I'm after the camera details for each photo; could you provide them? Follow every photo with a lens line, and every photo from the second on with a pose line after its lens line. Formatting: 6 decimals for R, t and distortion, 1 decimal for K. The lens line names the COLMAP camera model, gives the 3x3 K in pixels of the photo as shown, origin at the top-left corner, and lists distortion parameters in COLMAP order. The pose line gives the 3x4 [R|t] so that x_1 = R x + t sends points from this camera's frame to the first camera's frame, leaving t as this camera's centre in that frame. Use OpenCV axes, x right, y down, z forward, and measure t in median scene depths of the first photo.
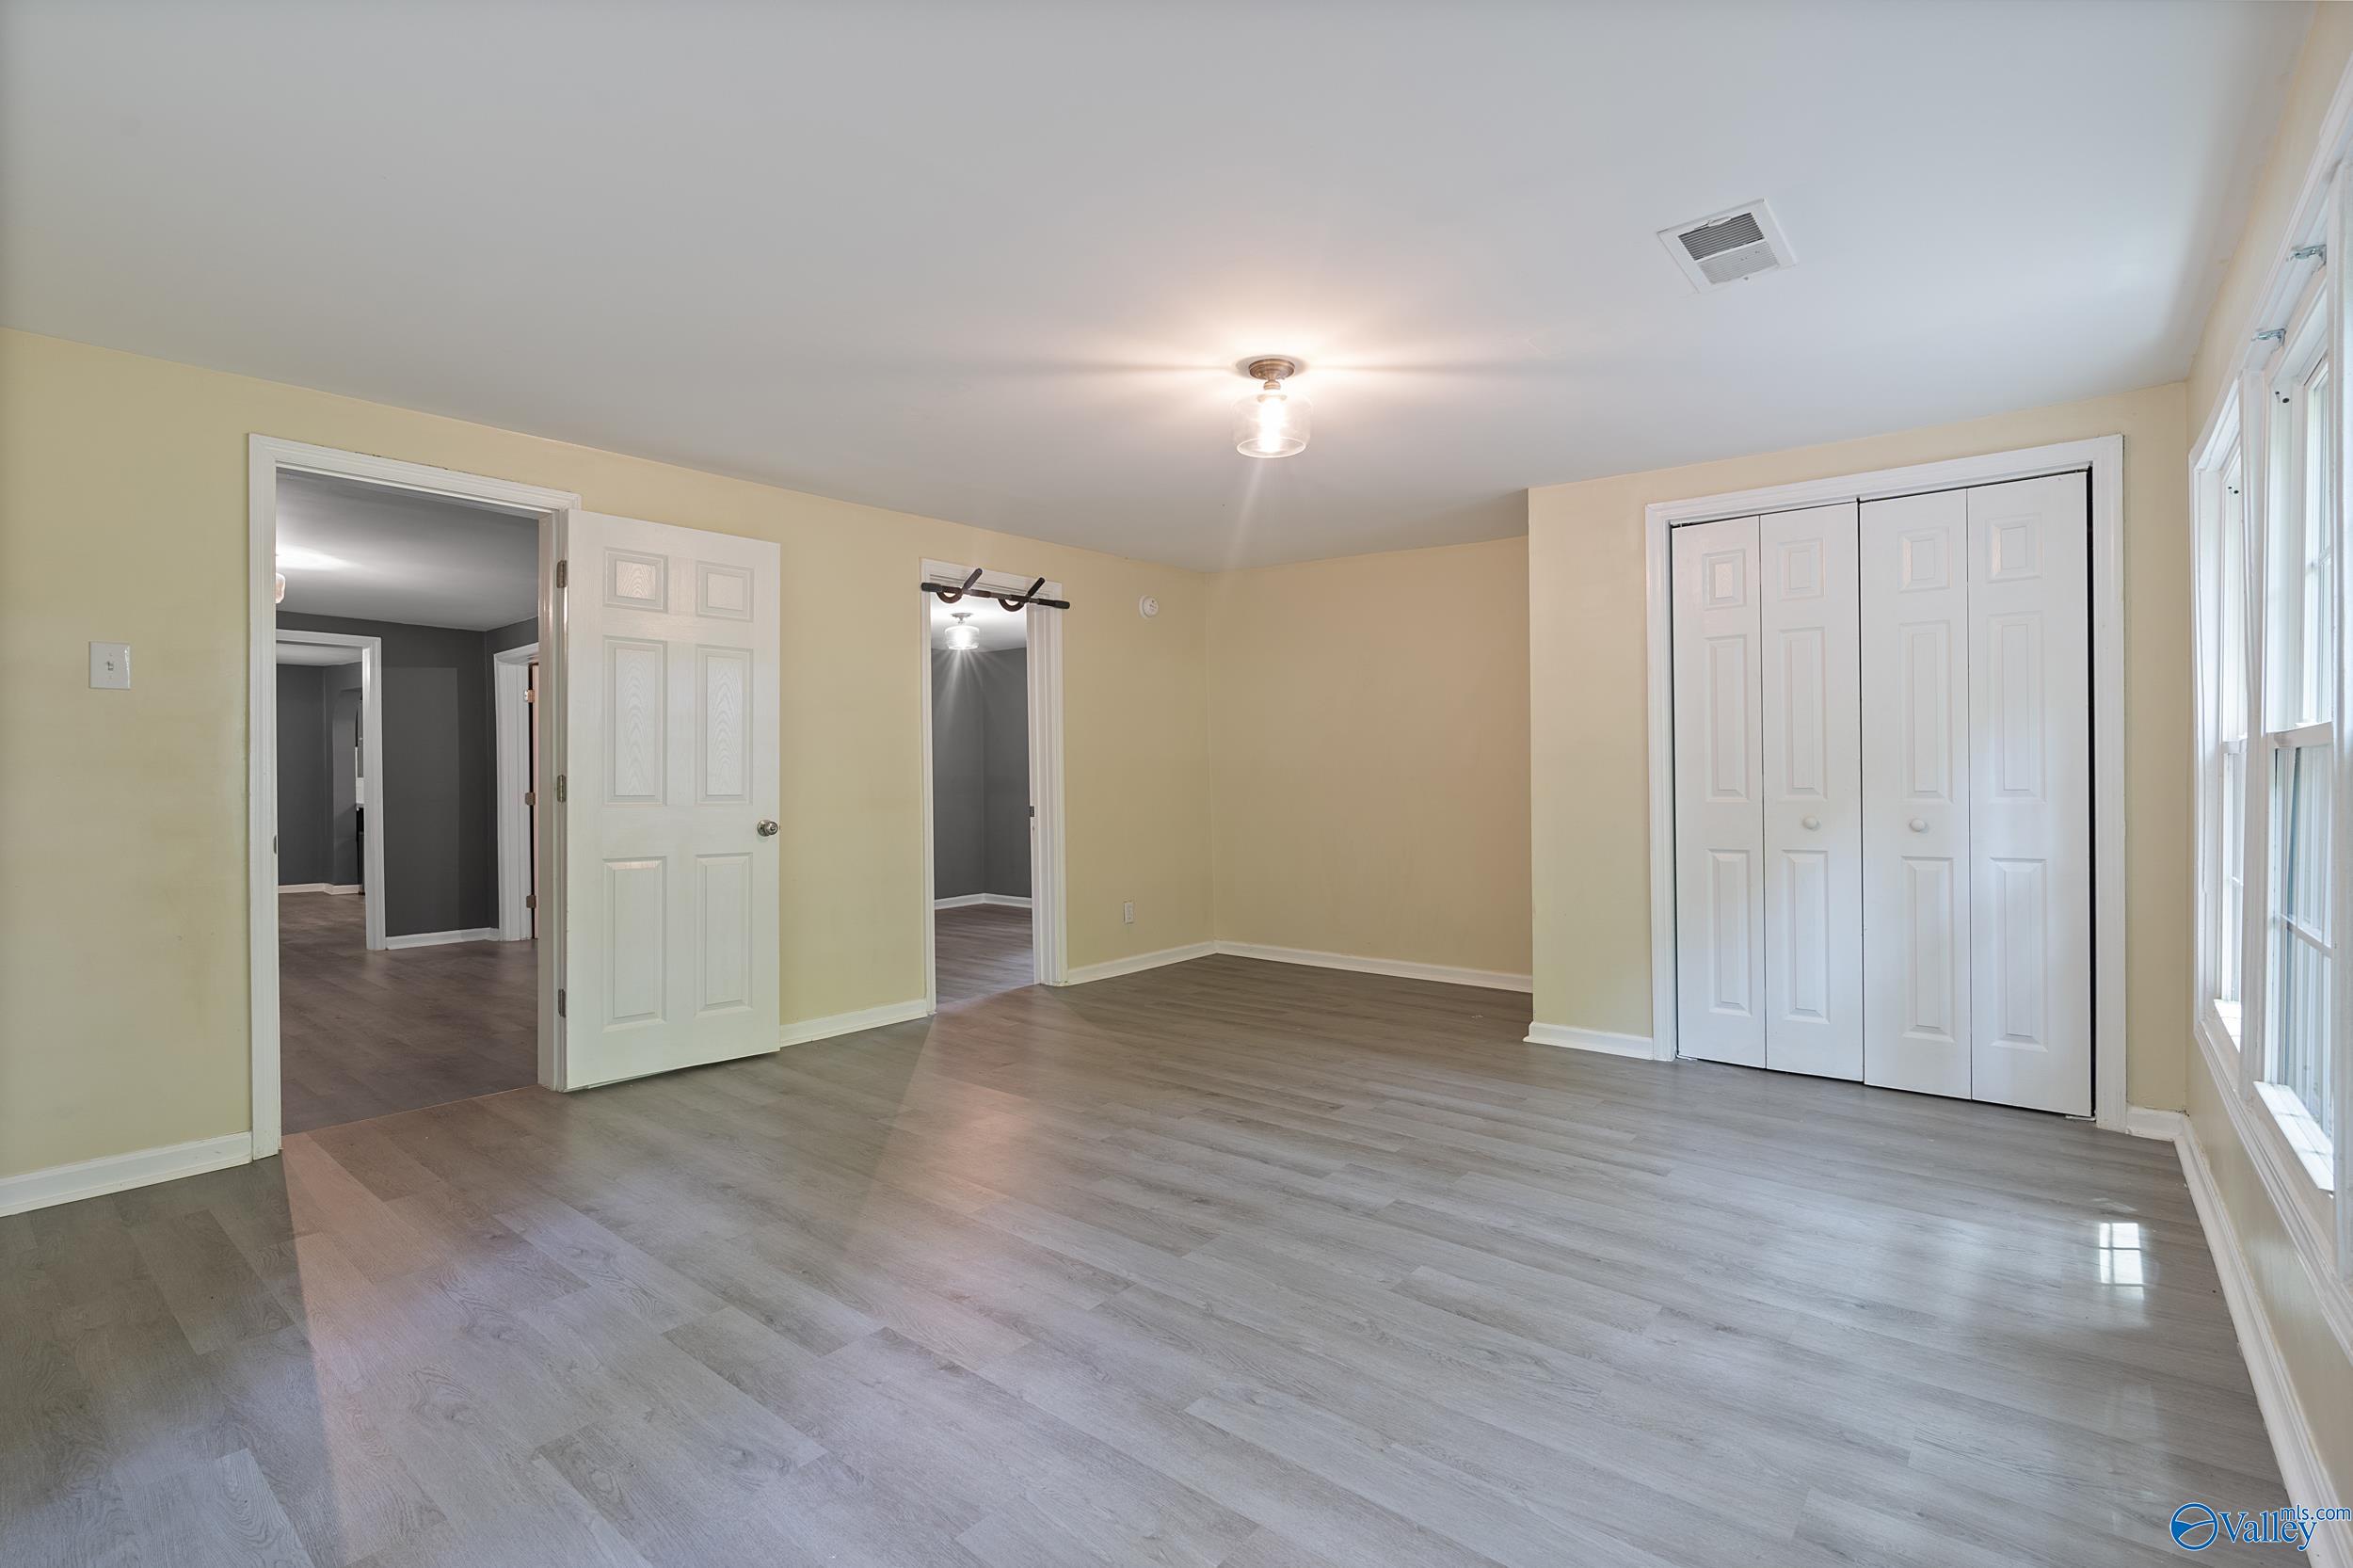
lens RADIAL K [[1076.8, 0, 1177.3], [0, 1076.8, 795.5], [0, 0, 1]] dist [-0.002307, -0.000060]
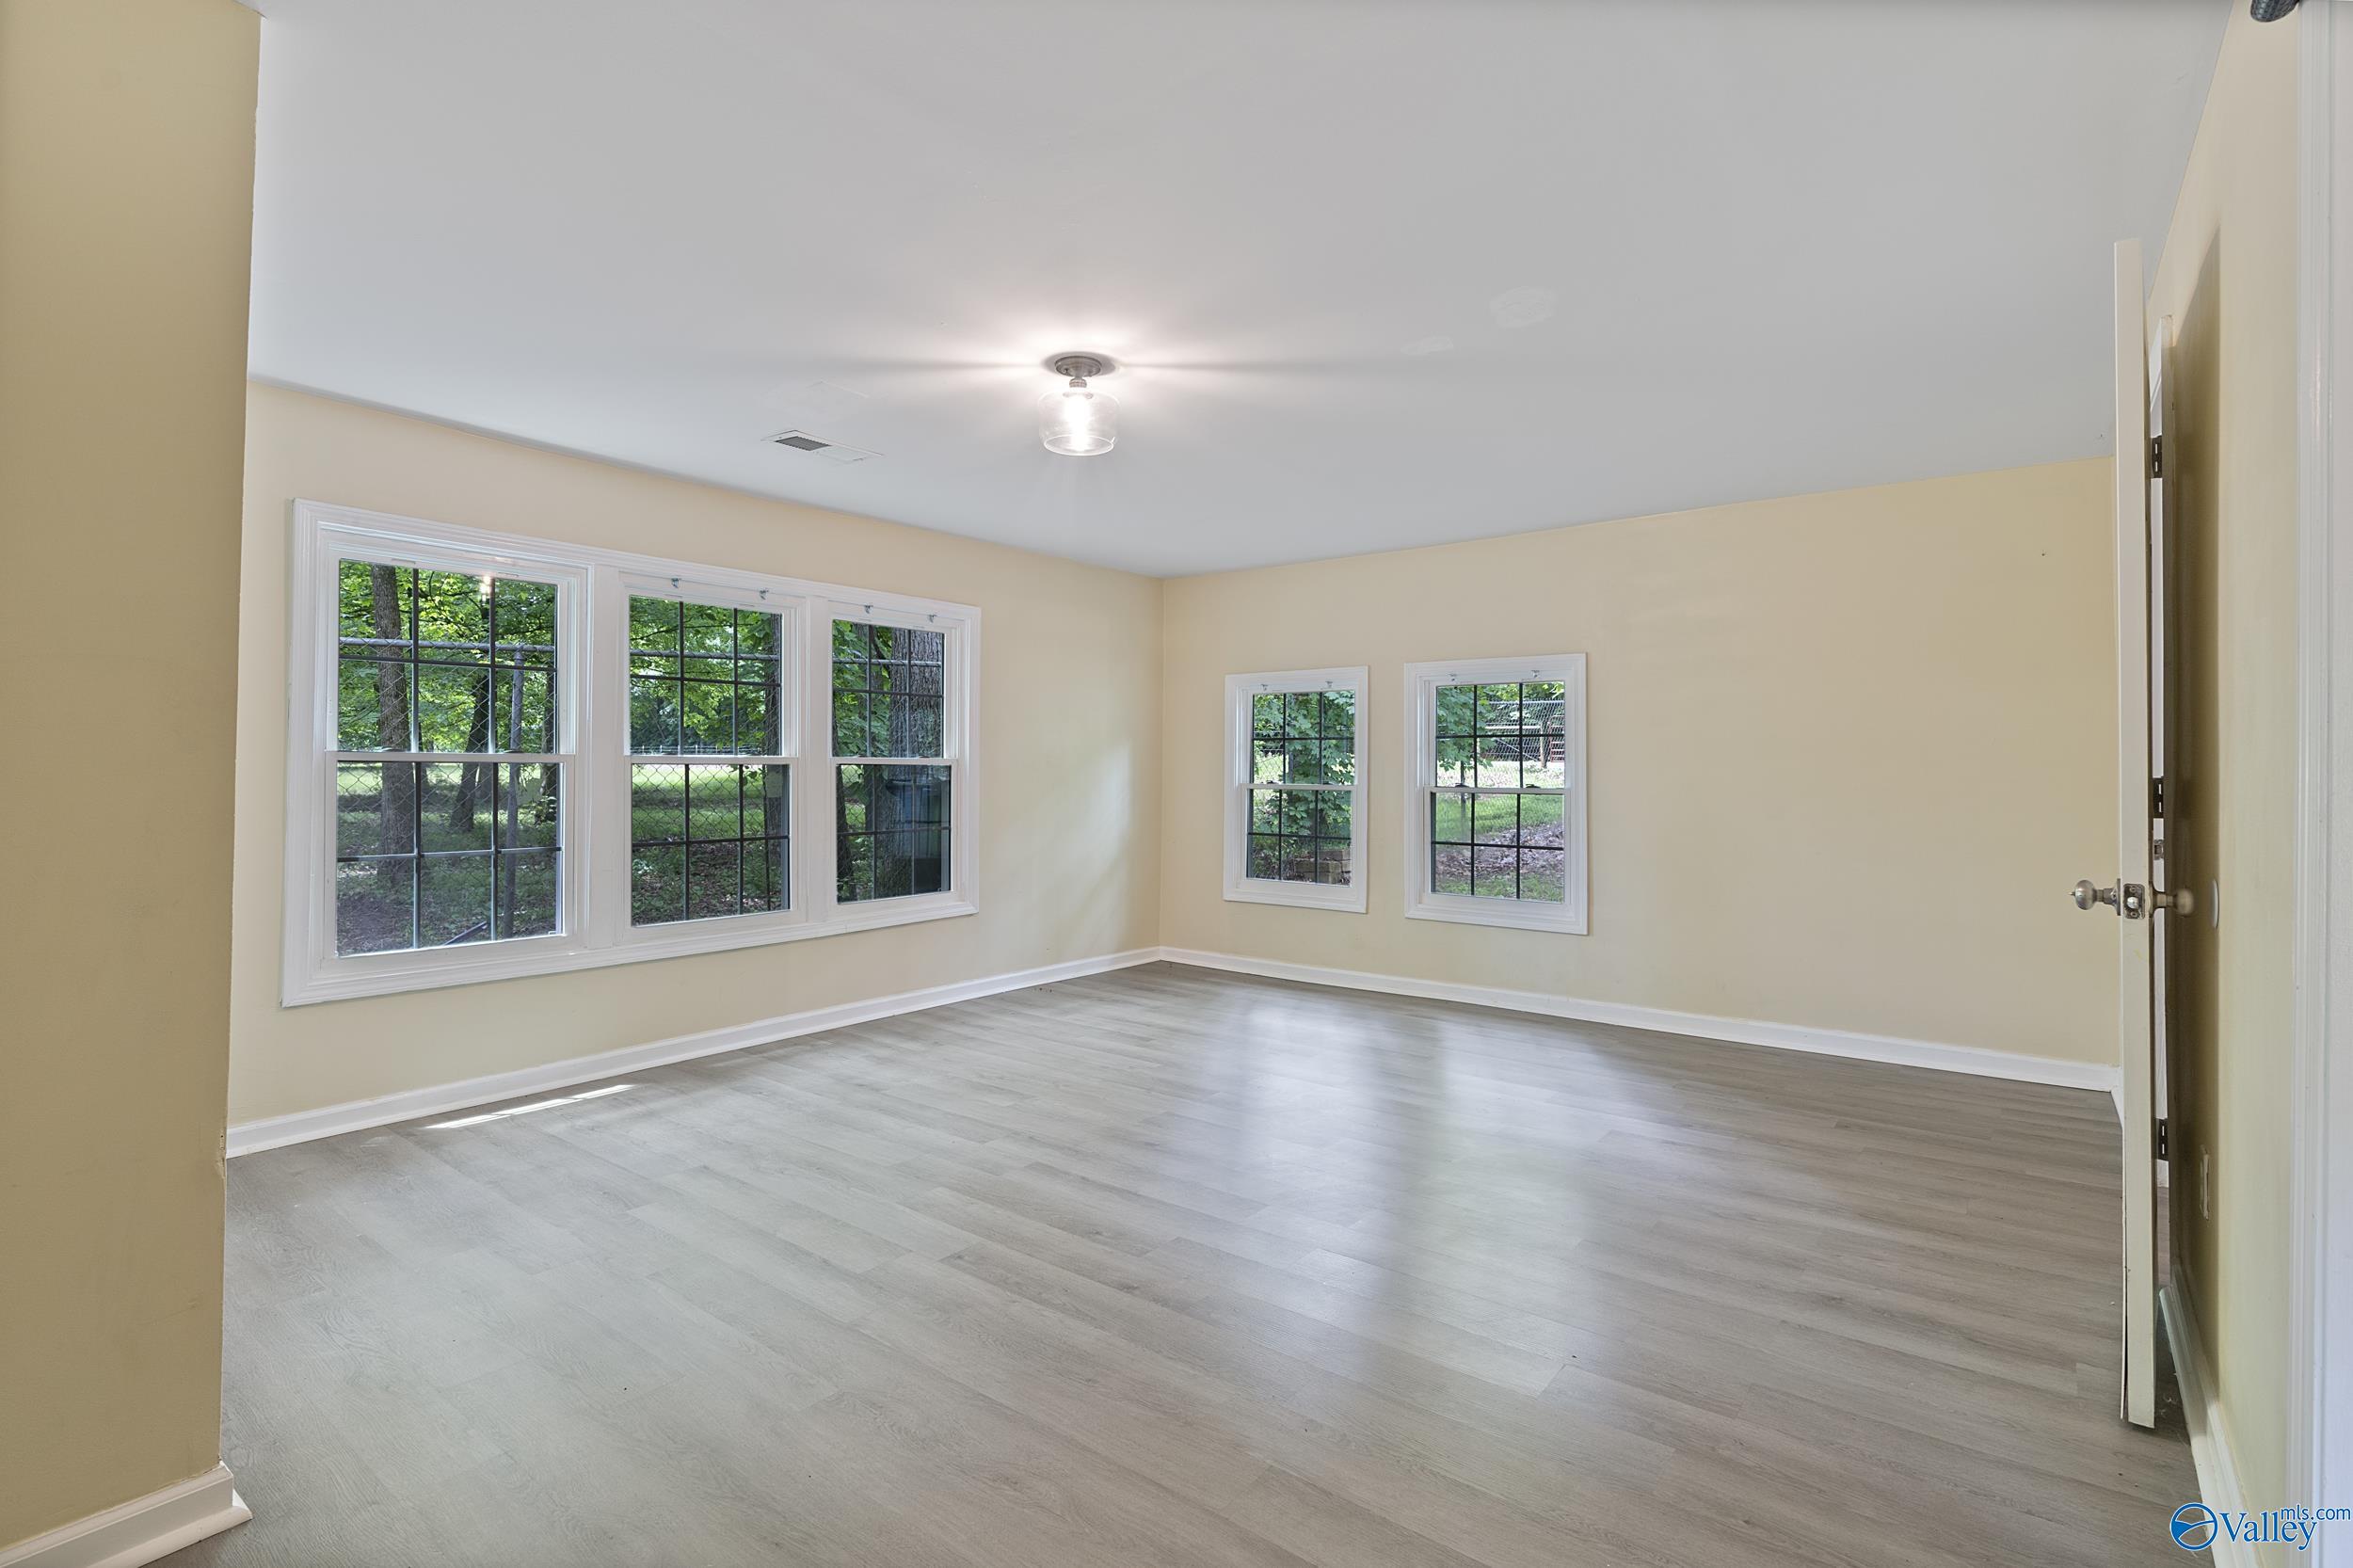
lens RADIAL K [[1115.2, 0, 1176.1], [0, 1115.2, 771.6], [0, 0, 1]] dist [-0.007353, 0.000368]
pose [[-0.999474, 0.001385, -0.032397, 0.032645], [0.000733, 0.999797, 0.020122, -0.045299], [0.032418, 0.020088, -0.999272, 2.065829]]
